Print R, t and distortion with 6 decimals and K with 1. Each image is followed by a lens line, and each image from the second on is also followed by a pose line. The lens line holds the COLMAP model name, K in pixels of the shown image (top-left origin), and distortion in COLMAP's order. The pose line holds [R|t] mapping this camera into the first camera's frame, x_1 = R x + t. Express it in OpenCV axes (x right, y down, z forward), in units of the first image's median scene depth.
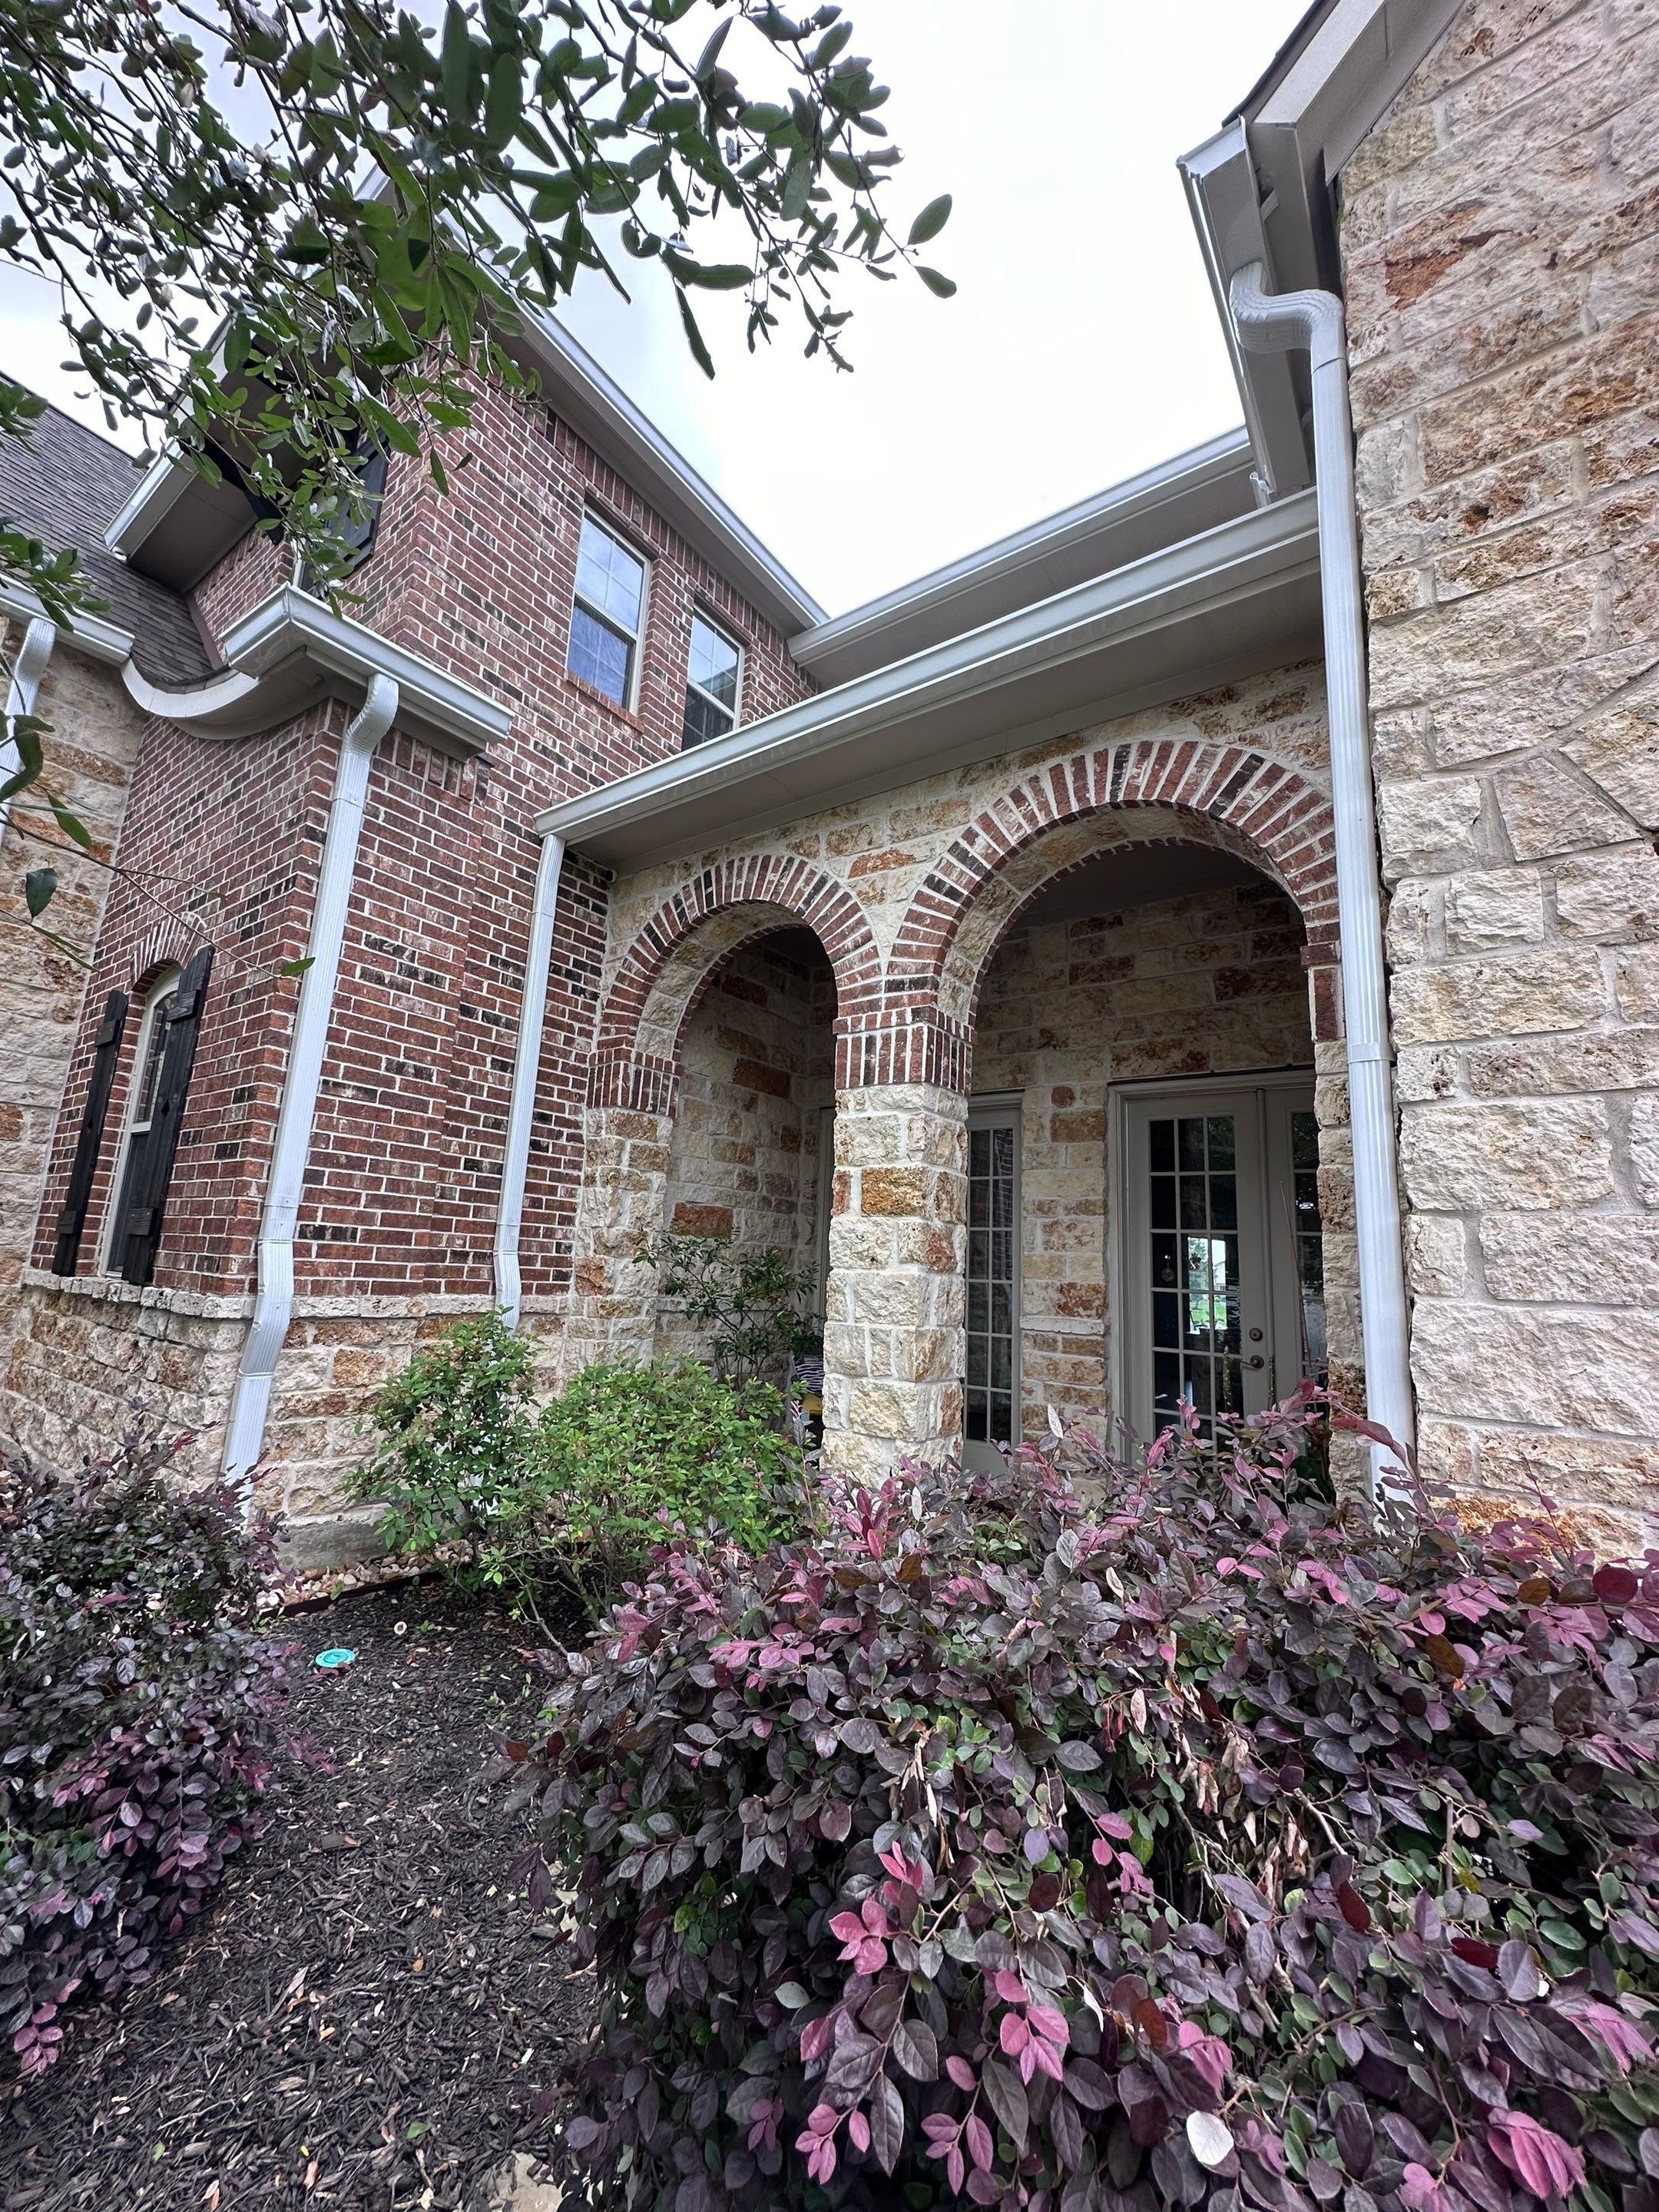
lens RADIAL K [[885.9, 0, 829.1], [0, 885.9, 1103.0], [0, 0, 1]] dist [-0.003369, -0.000016]
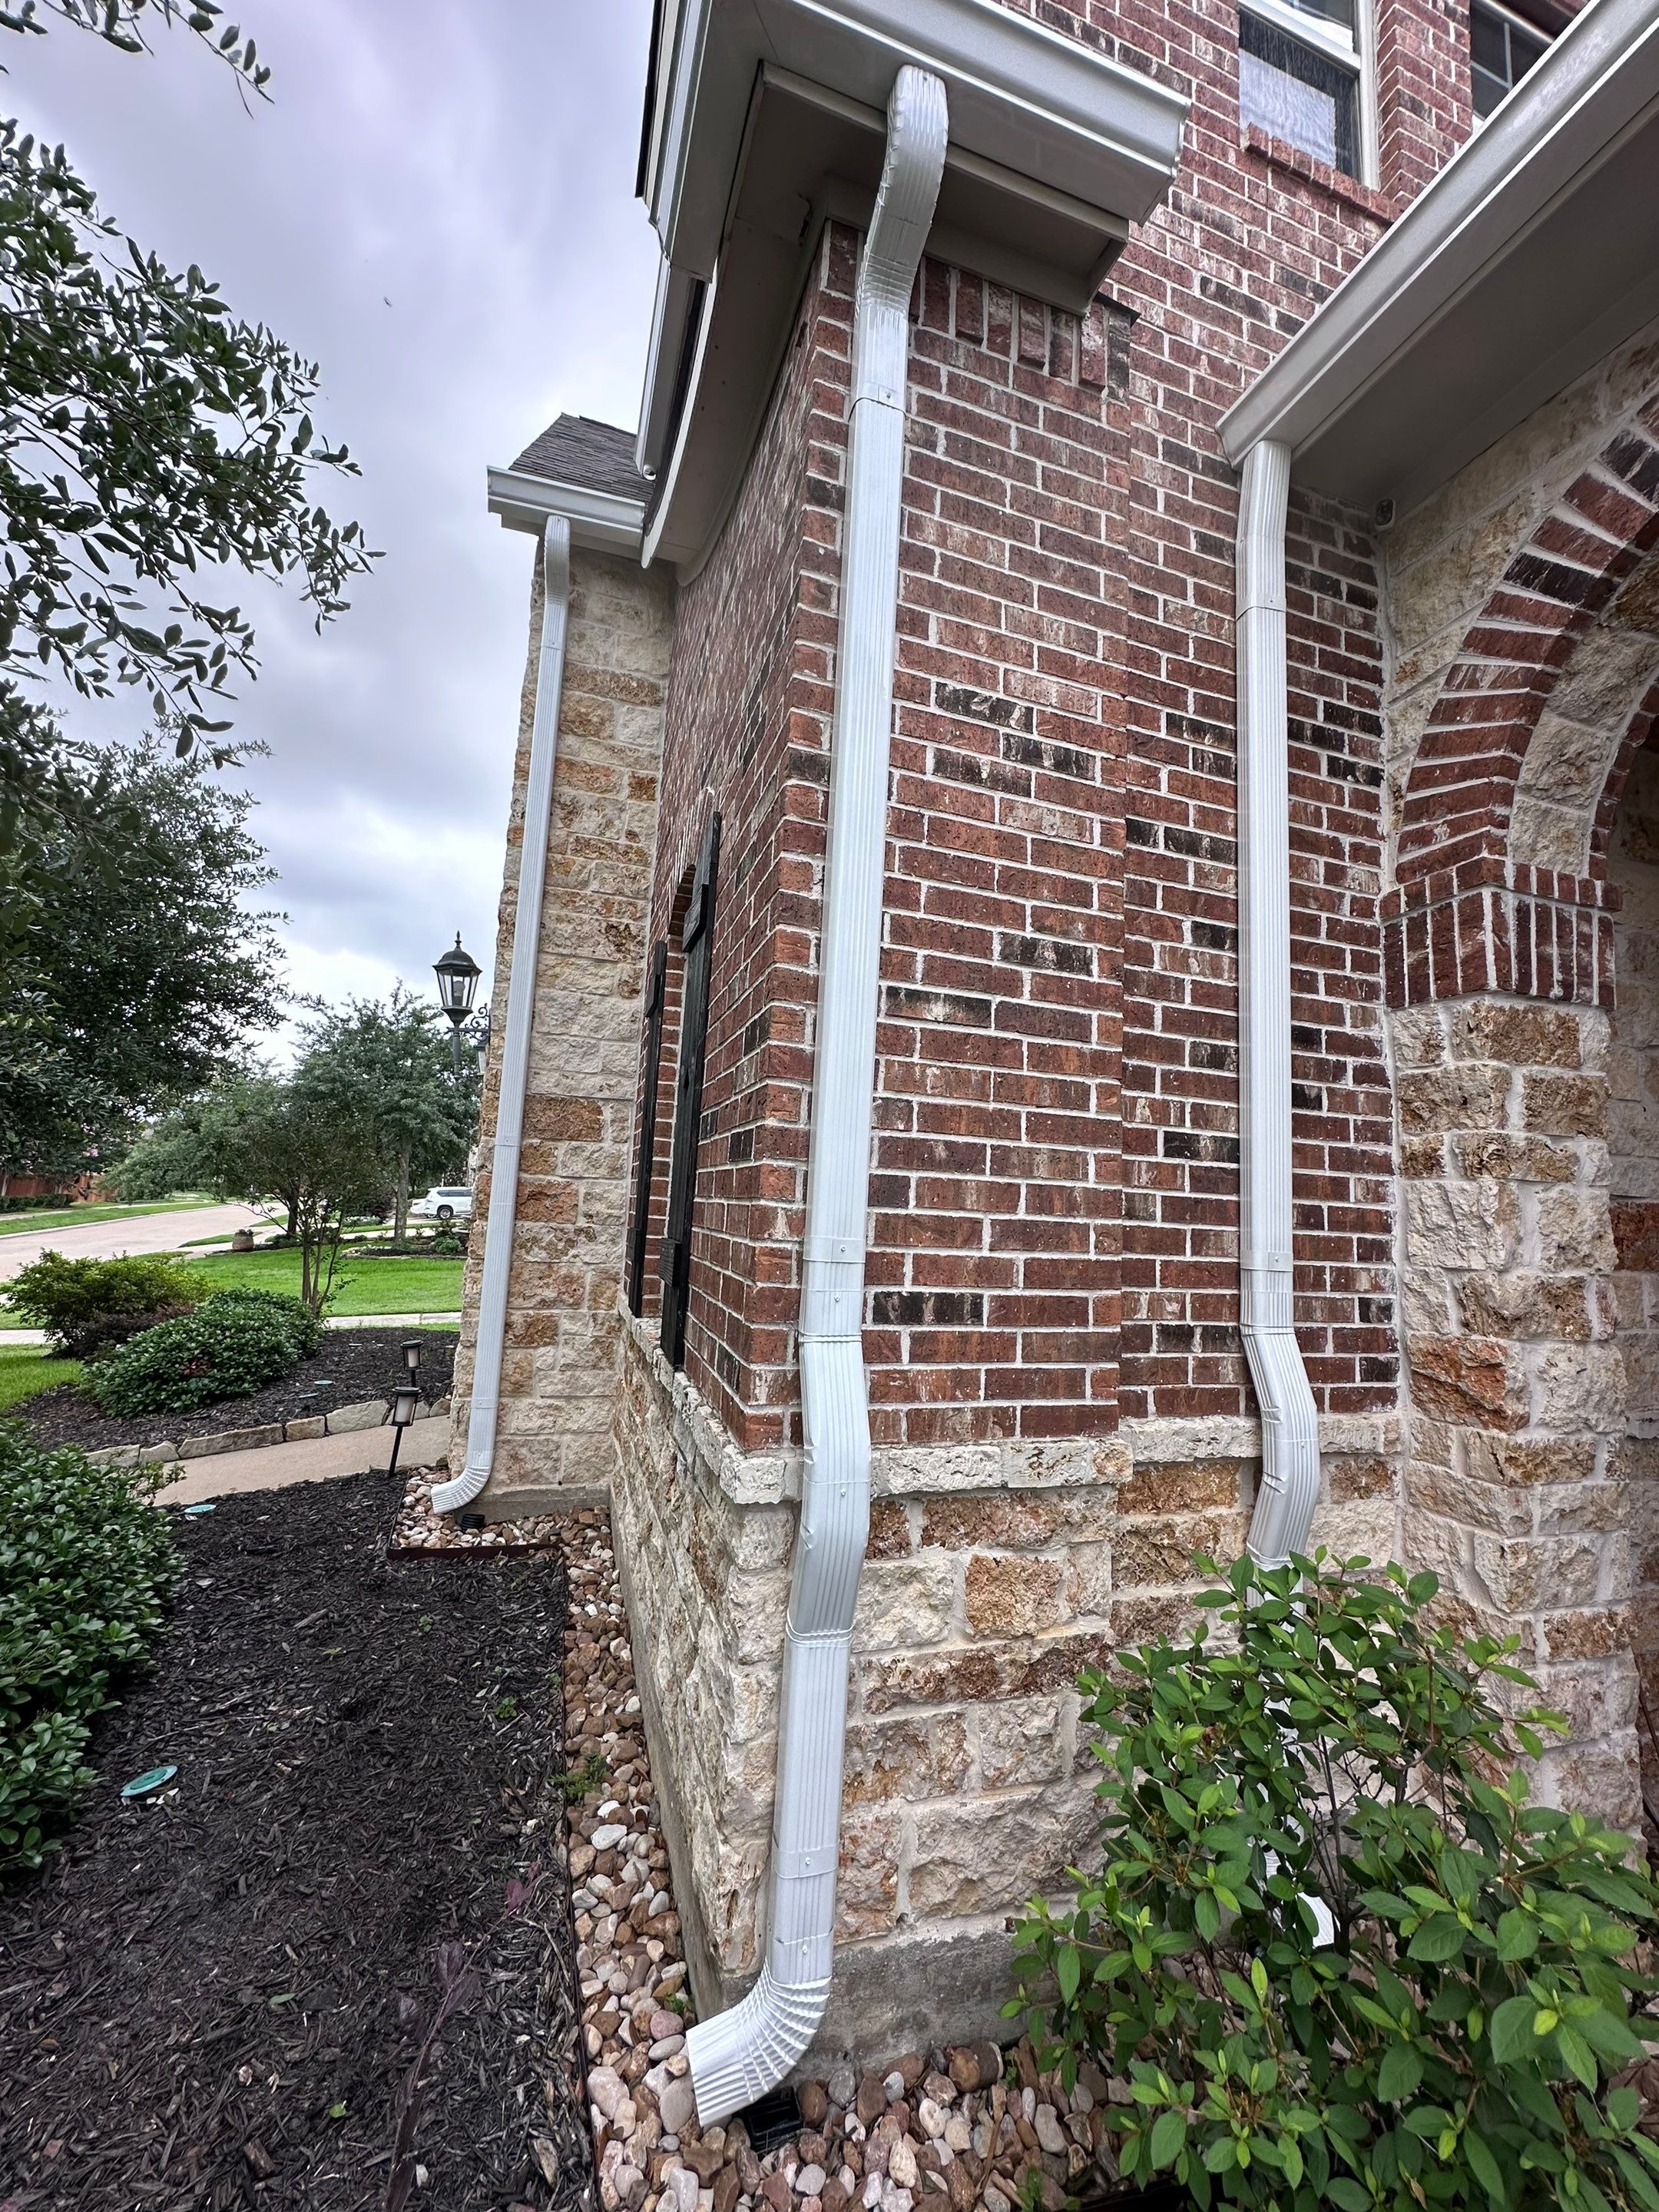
lens RADIAL K [[885.9, 0, 827.6], [0, 885.9, 1101.1], [0, 0, 1]] dist [-0.003369, -0.000016]
pose [[0.806936, -0.077326, -0.585555, -0.279731], [0.098819, 0.995094, 0.004771, 0.025443], [0.582313, -0.061714, 0.810619, 0.511536]]
